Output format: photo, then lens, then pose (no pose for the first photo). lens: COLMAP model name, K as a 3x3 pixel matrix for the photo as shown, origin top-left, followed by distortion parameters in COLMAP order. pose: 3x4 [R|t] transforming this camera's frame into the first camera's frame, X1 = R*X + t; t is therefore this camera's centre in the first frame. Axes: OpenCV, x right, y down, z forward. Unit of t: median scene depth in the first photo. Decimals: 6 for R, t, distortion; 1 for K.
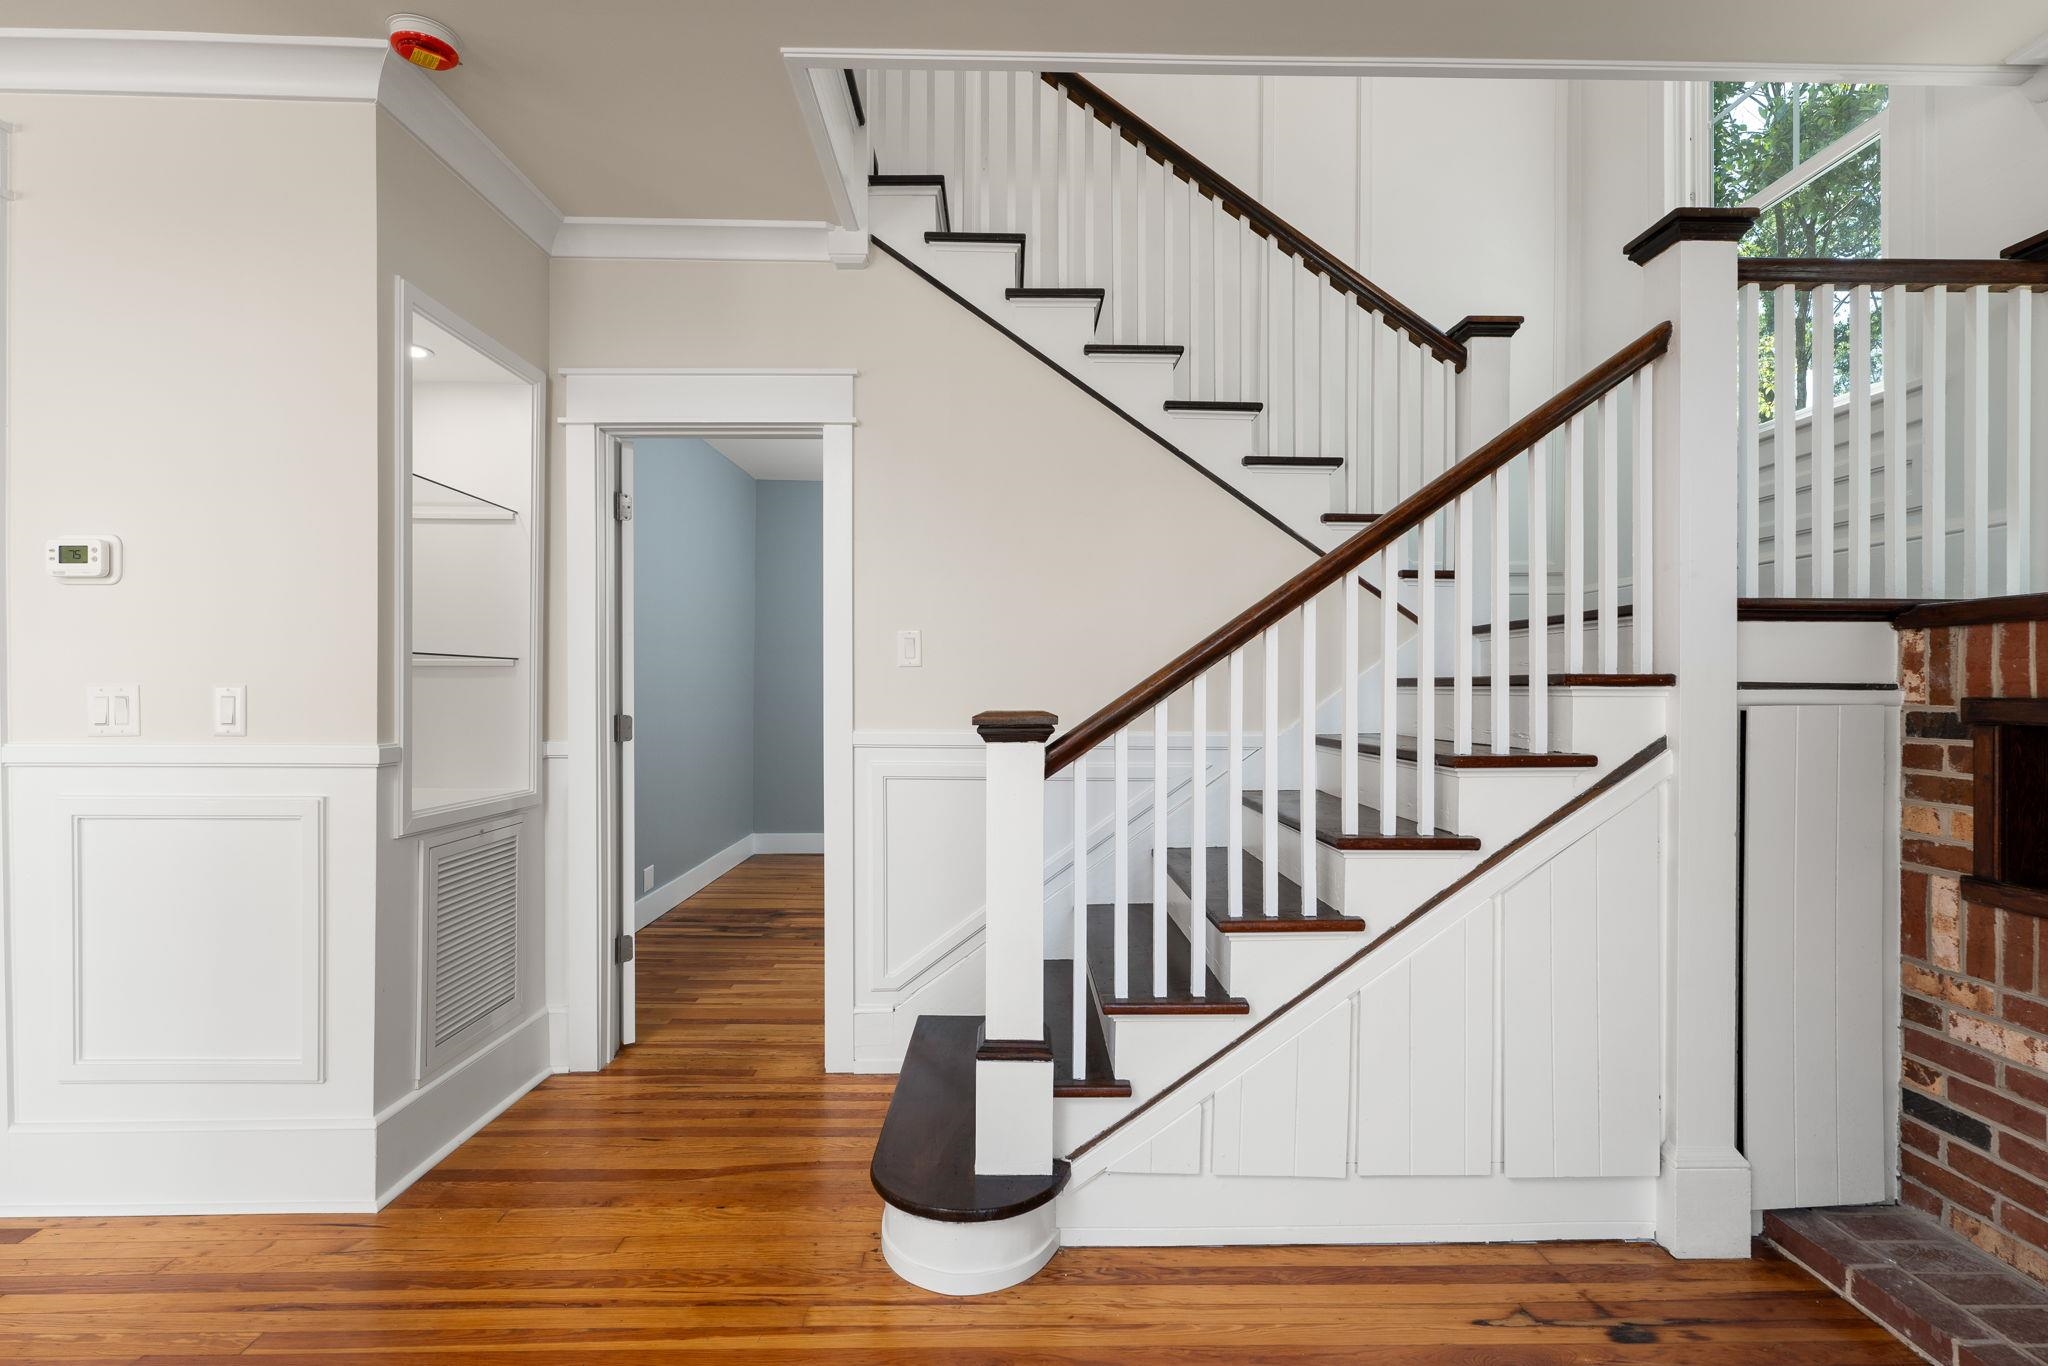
lens RADIAL K [[919.2, 0, 1024.8], [0, 919.2, 687.5], [0, 0, 1]] dist [0.002655, -0.000748]
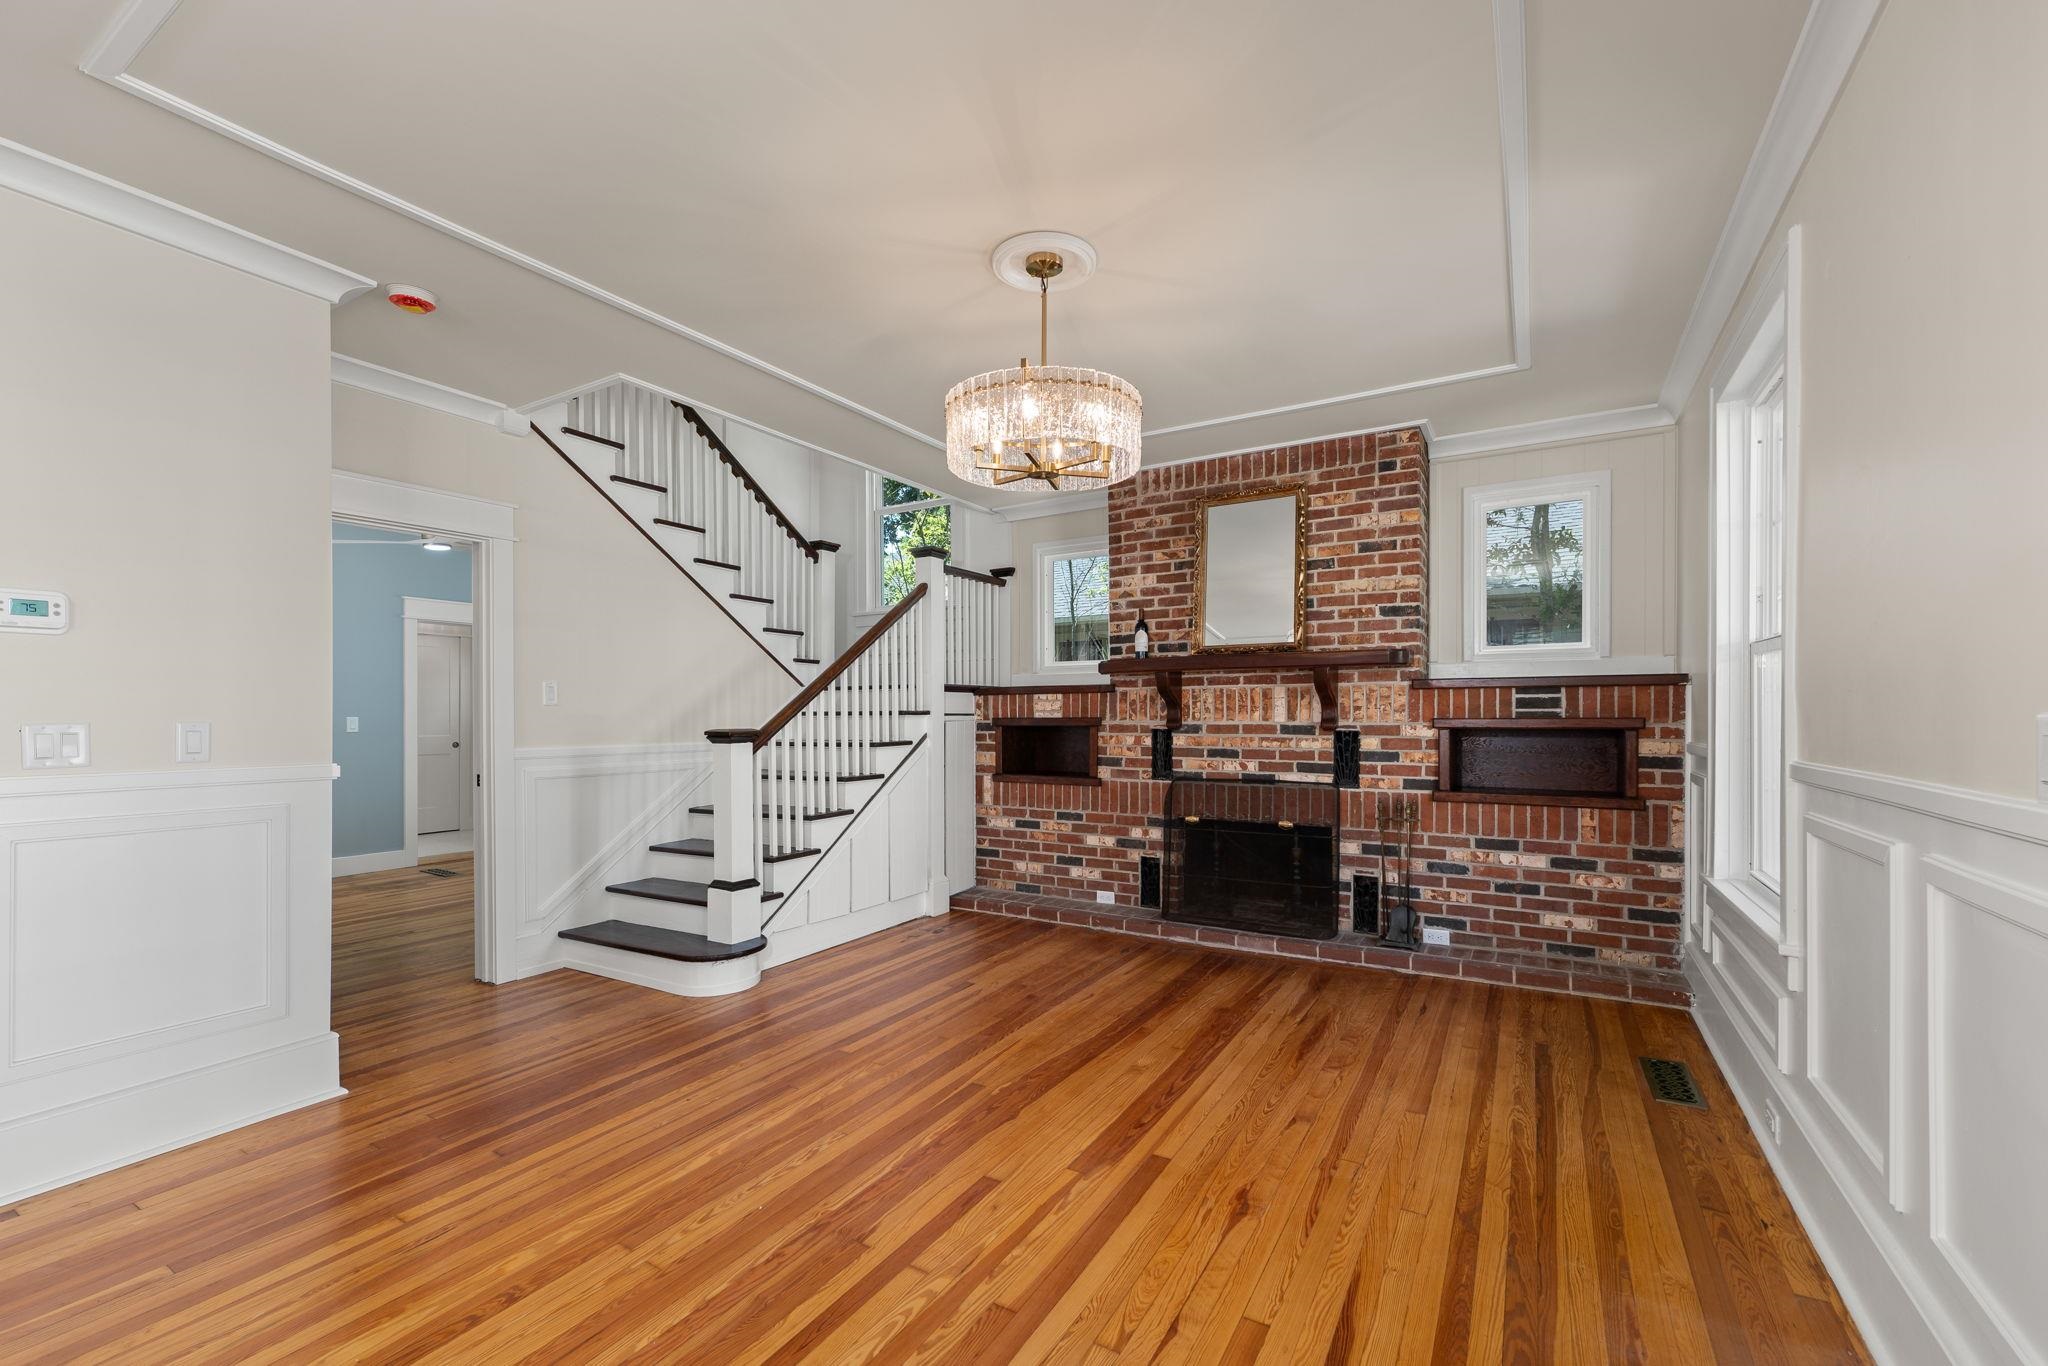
lens RADIAL K [[824.0, 0, 1034.9], [0, 824.0, 723.0], [0, 0, 1]] dist [0.002786, 0.000276]
pose [[0.523150, -0.015340, 0.852102, -1.264871], [0.006381, 0.999880, 0.014083, -0.009697], [-0.852217, -0.001930, 0.523186, -0.583248]]
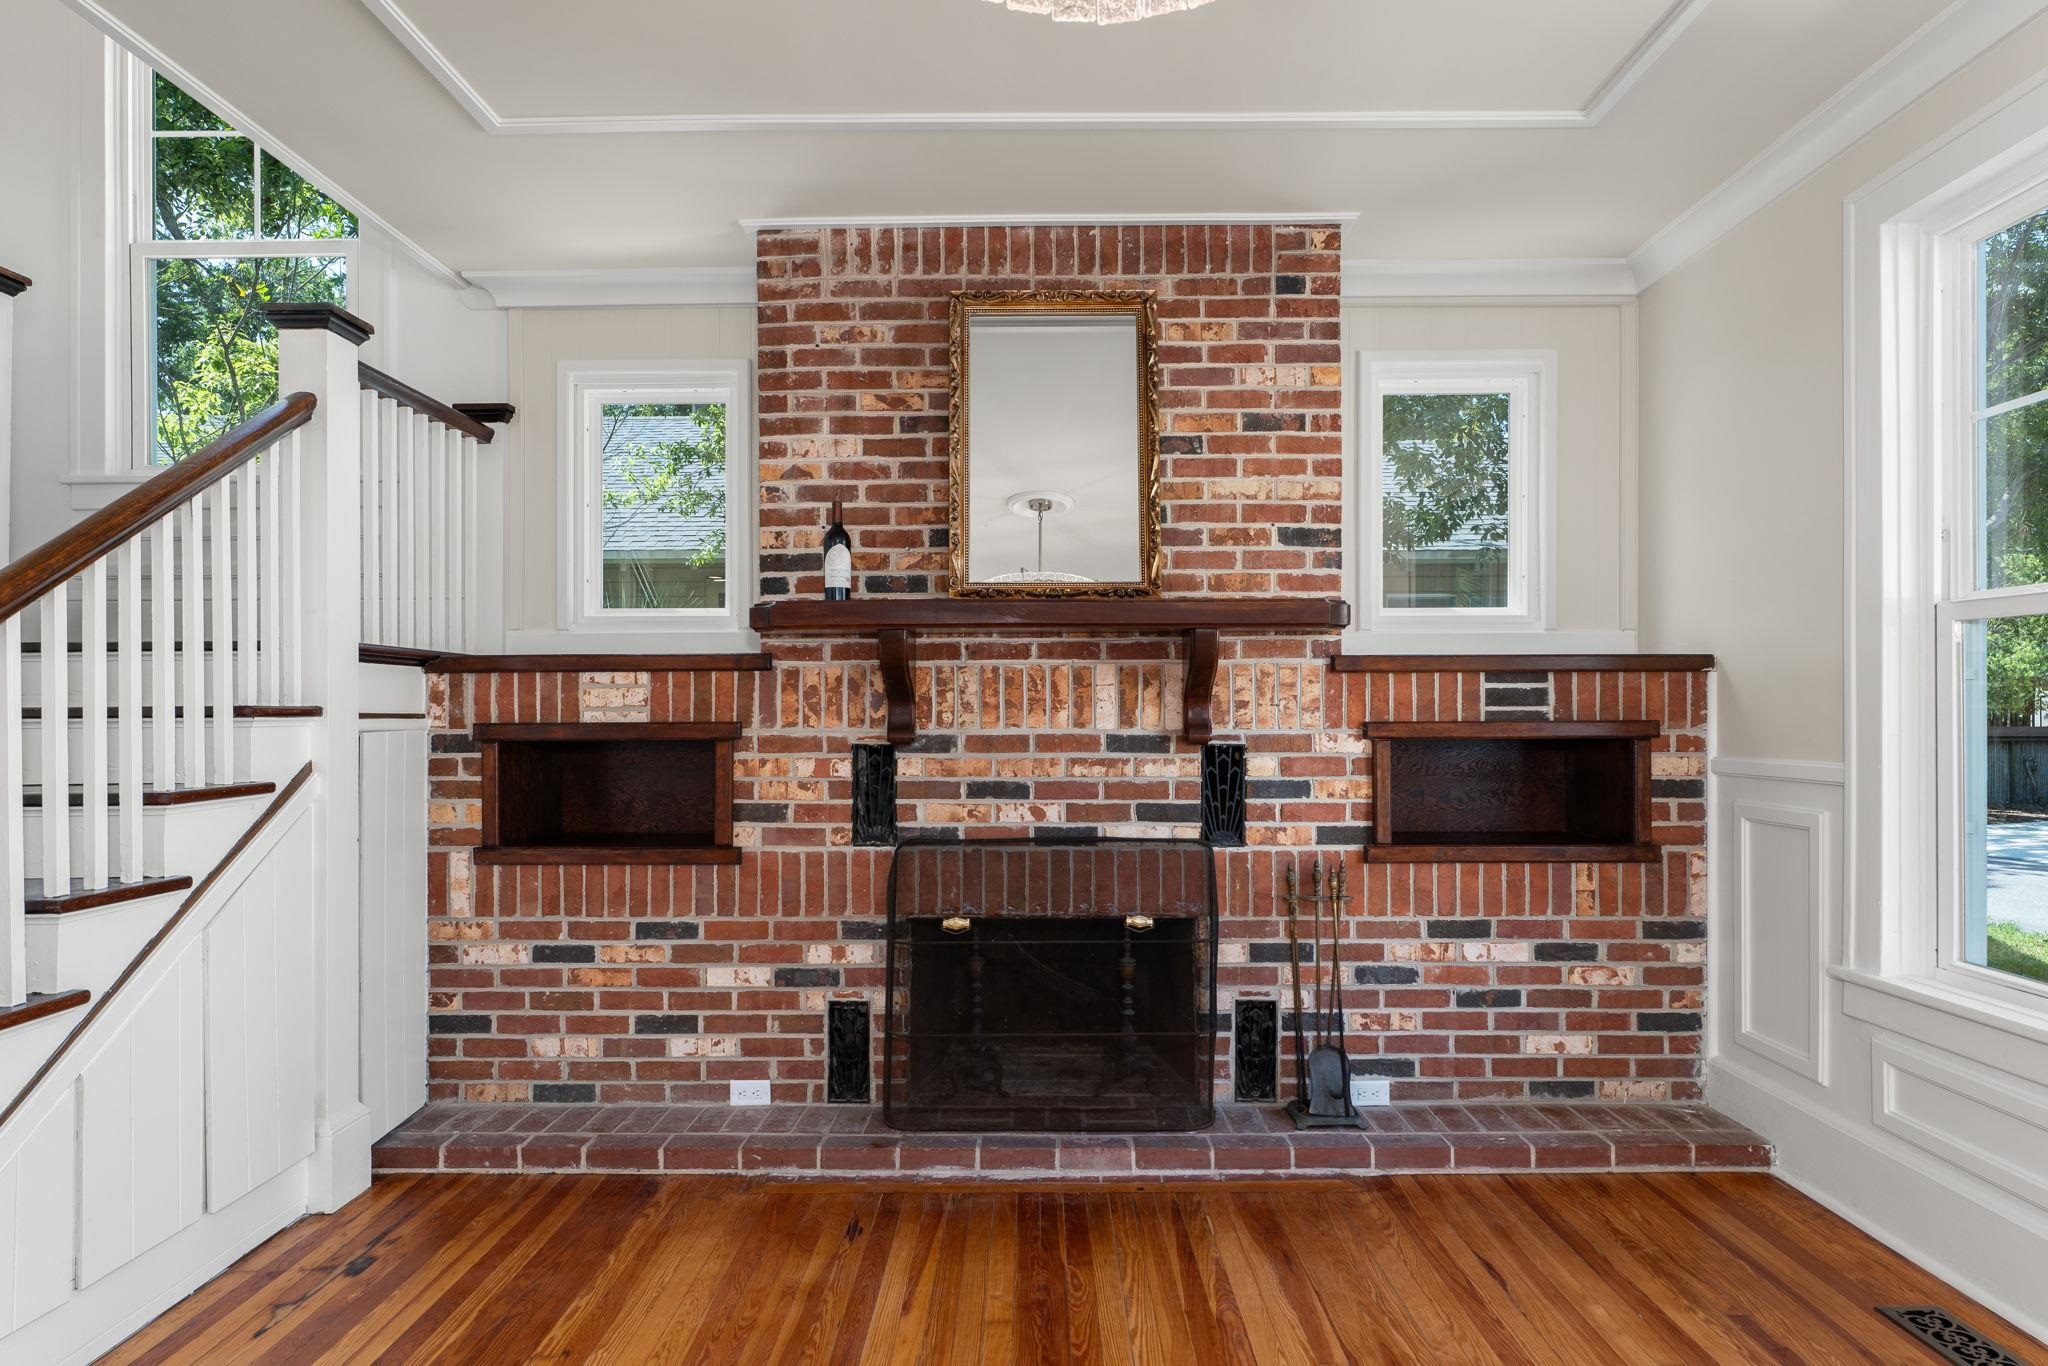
lens RADIAL K [[1099.2, 0, 1025.8], [0, 1099.2, 712.1], [0, 0, 1]] dist [-0.000073, -0.001192]
pose [[0.031276, -0.003895, 0.999503, -0.629512], [0.003958, 0.999985, 0.003773, -0.008930], [-0.999503, 0.003838, 0.031291, 0.086131]]
